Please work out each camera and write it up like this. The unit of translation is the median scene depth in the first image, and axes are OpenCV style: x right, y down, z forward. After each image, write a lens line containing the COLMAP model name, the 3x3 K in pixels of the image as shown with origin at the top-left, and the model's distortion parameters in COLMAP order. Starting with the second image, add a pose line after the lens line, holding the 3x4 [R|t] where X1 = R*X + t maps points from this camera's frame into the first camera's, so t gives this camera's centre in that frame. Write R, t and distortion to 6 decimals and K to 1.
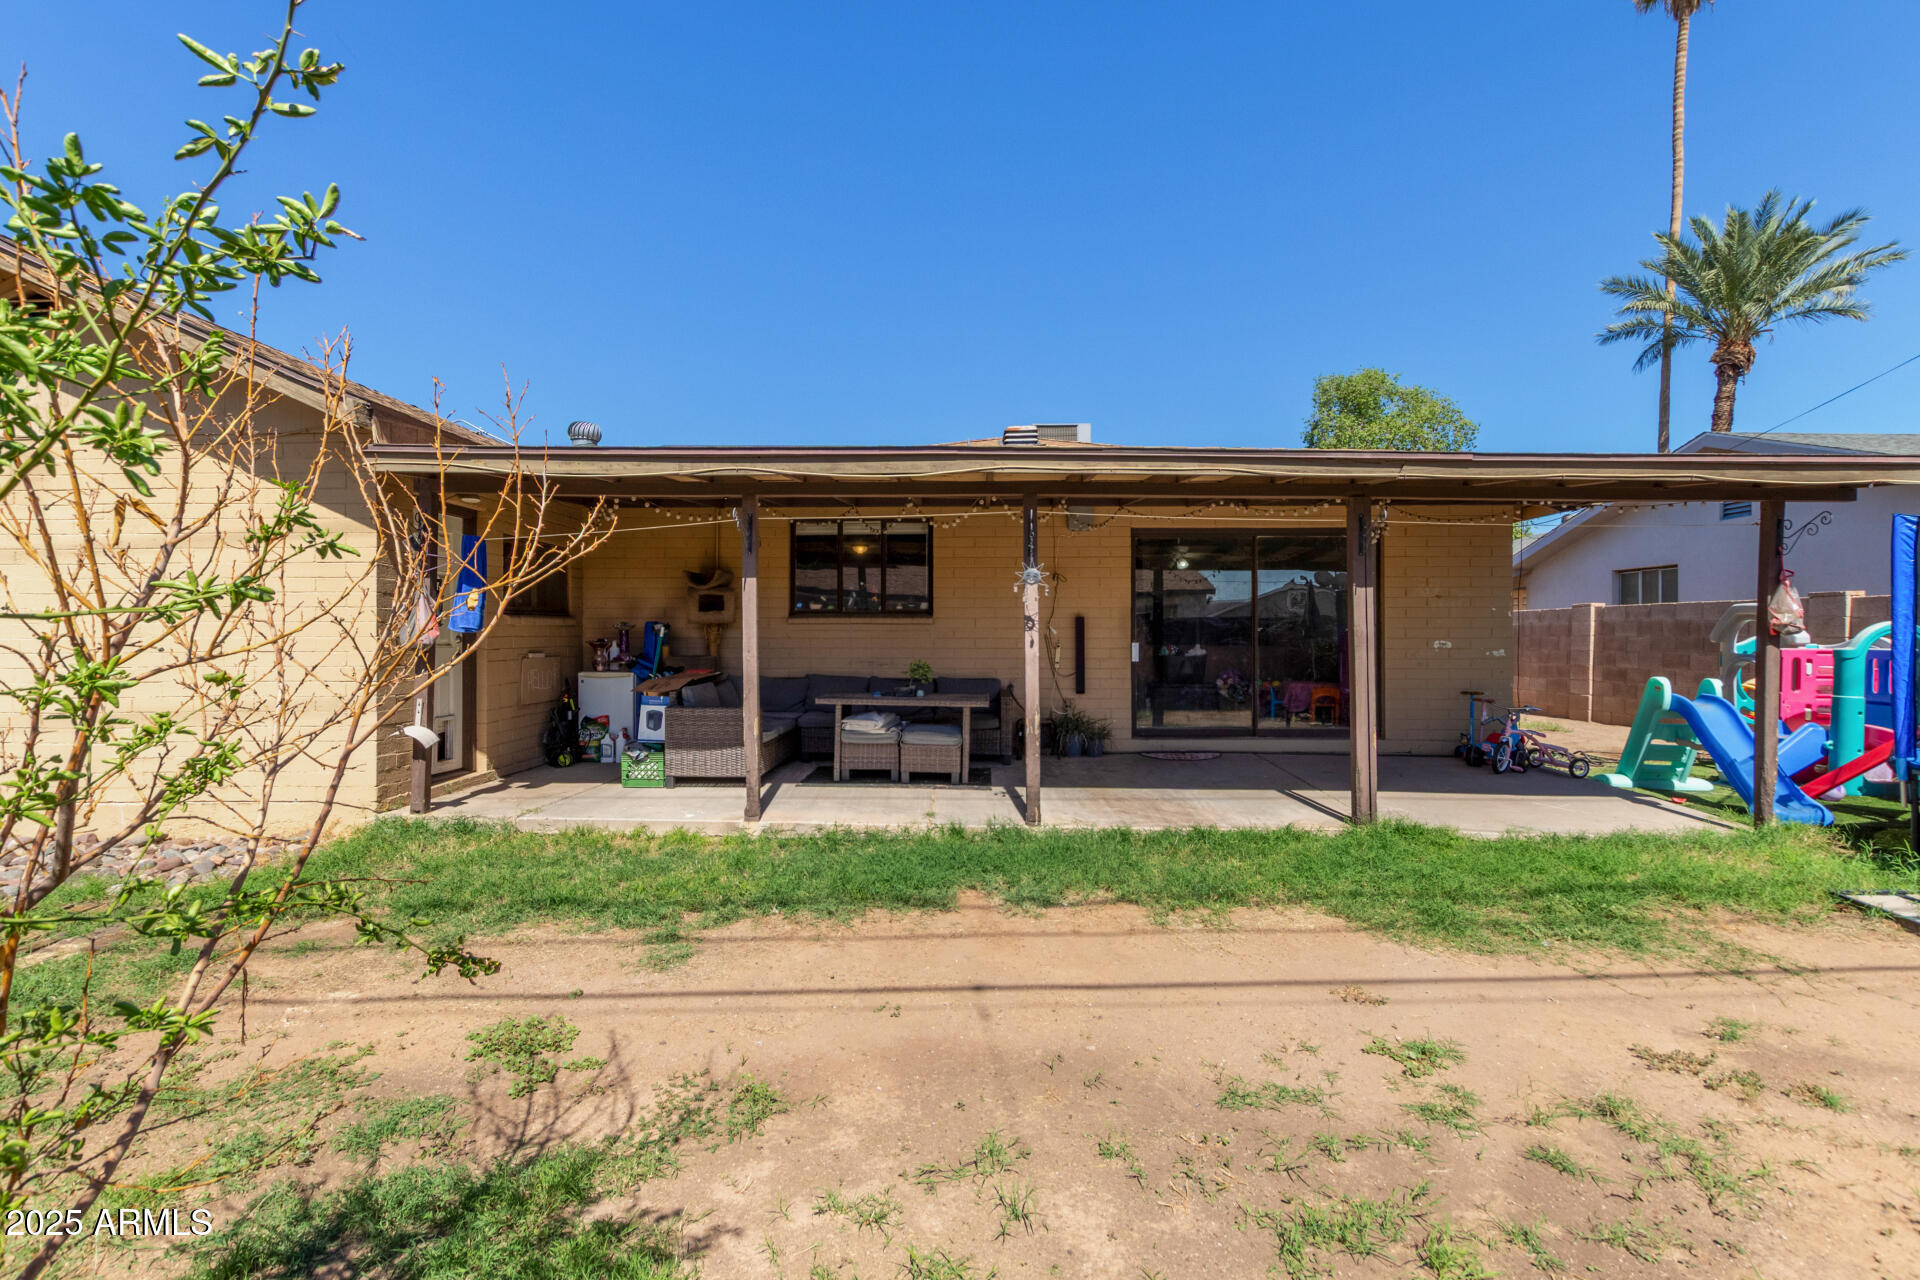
lens RADIAL K [[876.1, 0, 962.7], [0, 876.1, 650.7], [0, 0, 1]] dist [0.021656, -0.009511]
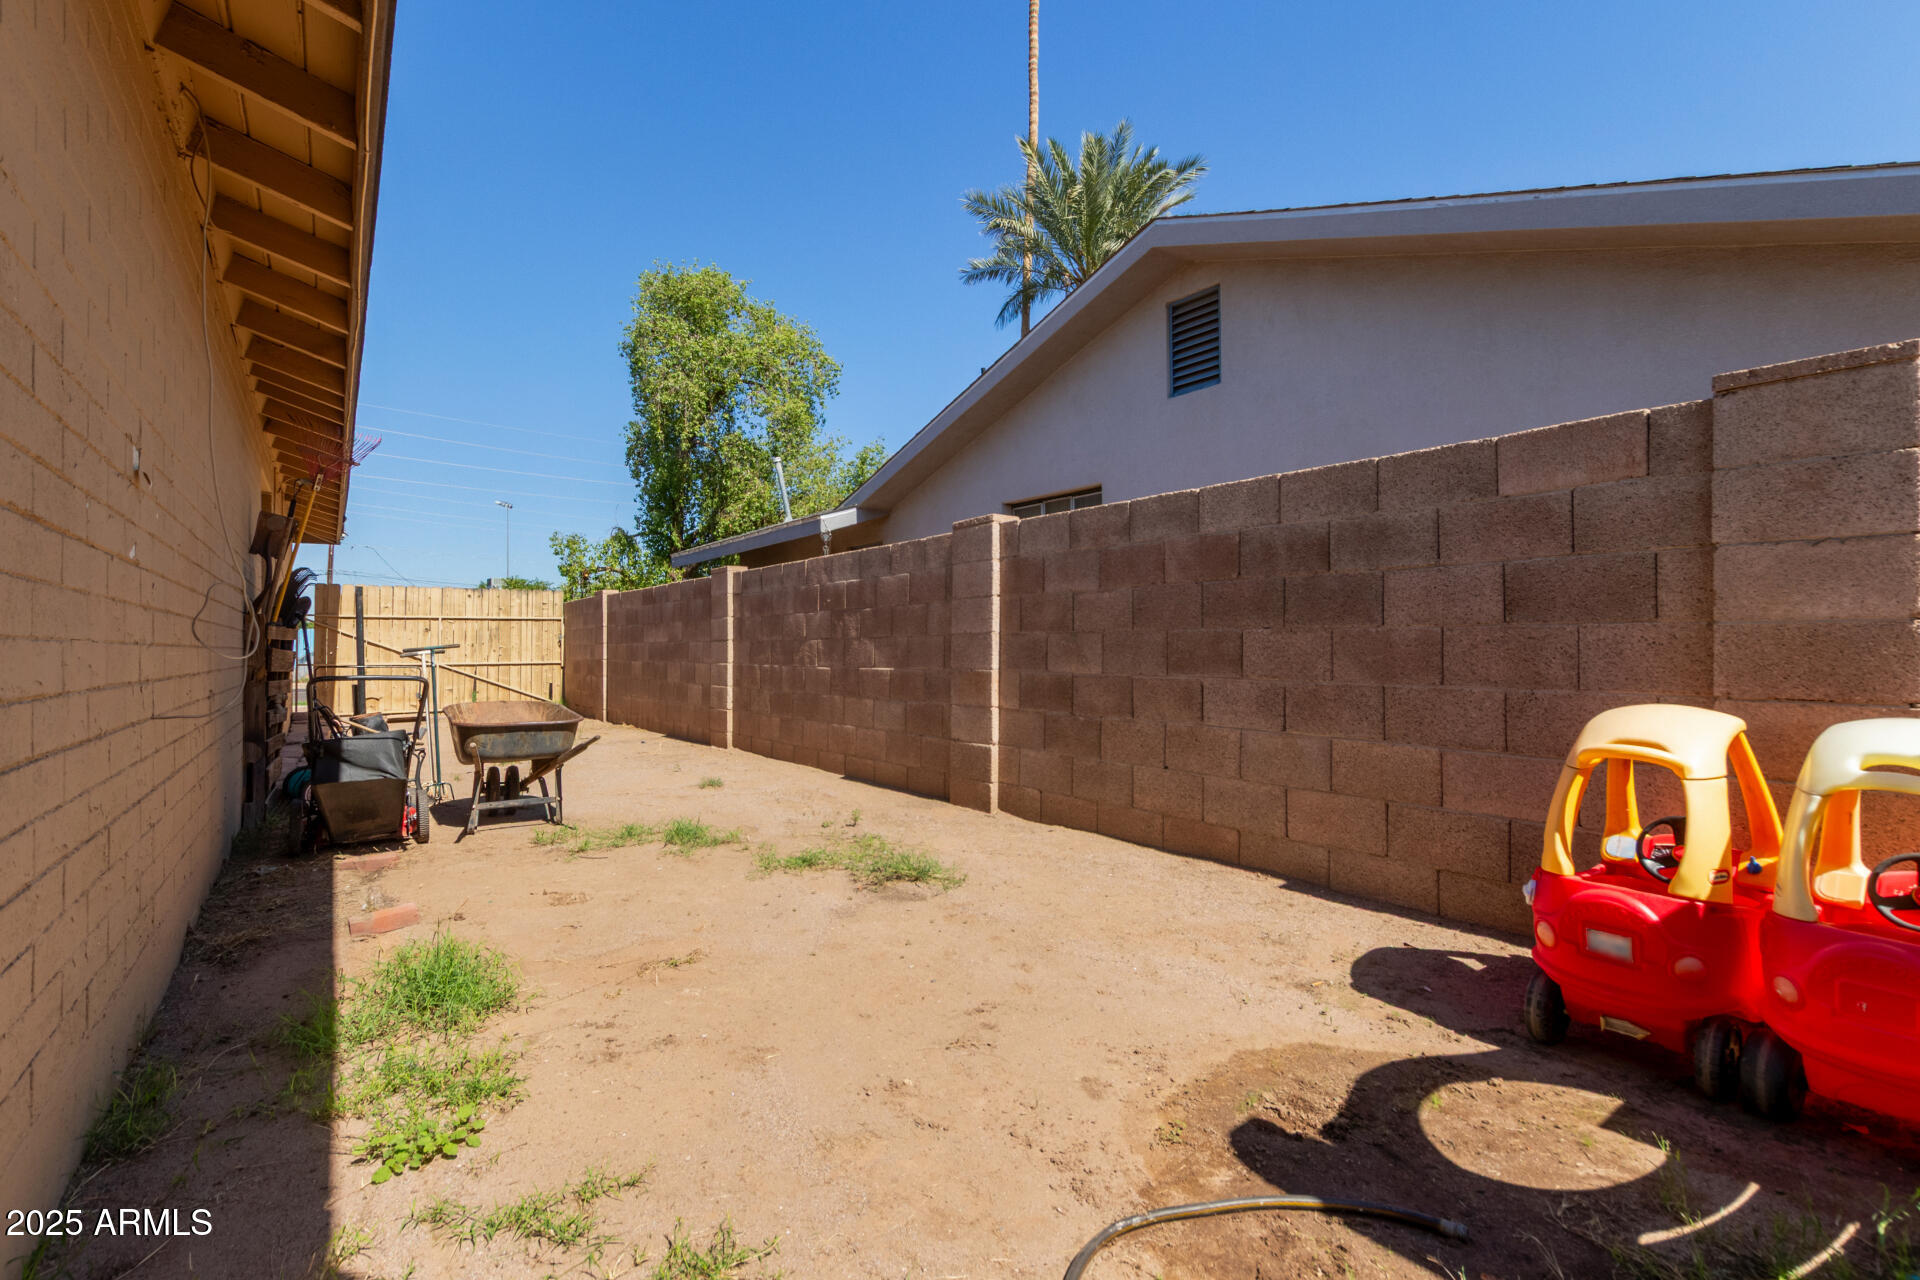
lens RADIAL K [[876.1, 0, 962.7], [0, 876.1, 650.7], [0, 0, 1]] dist [0.021656, -0.009511]
pose [[0.806200, -0.003024, 0.591635, 0.267178], [0.009355, 0.999927, -0.007637, 0.006377], [-0.591569, 0.011692, 0.806170, 0.395781]]
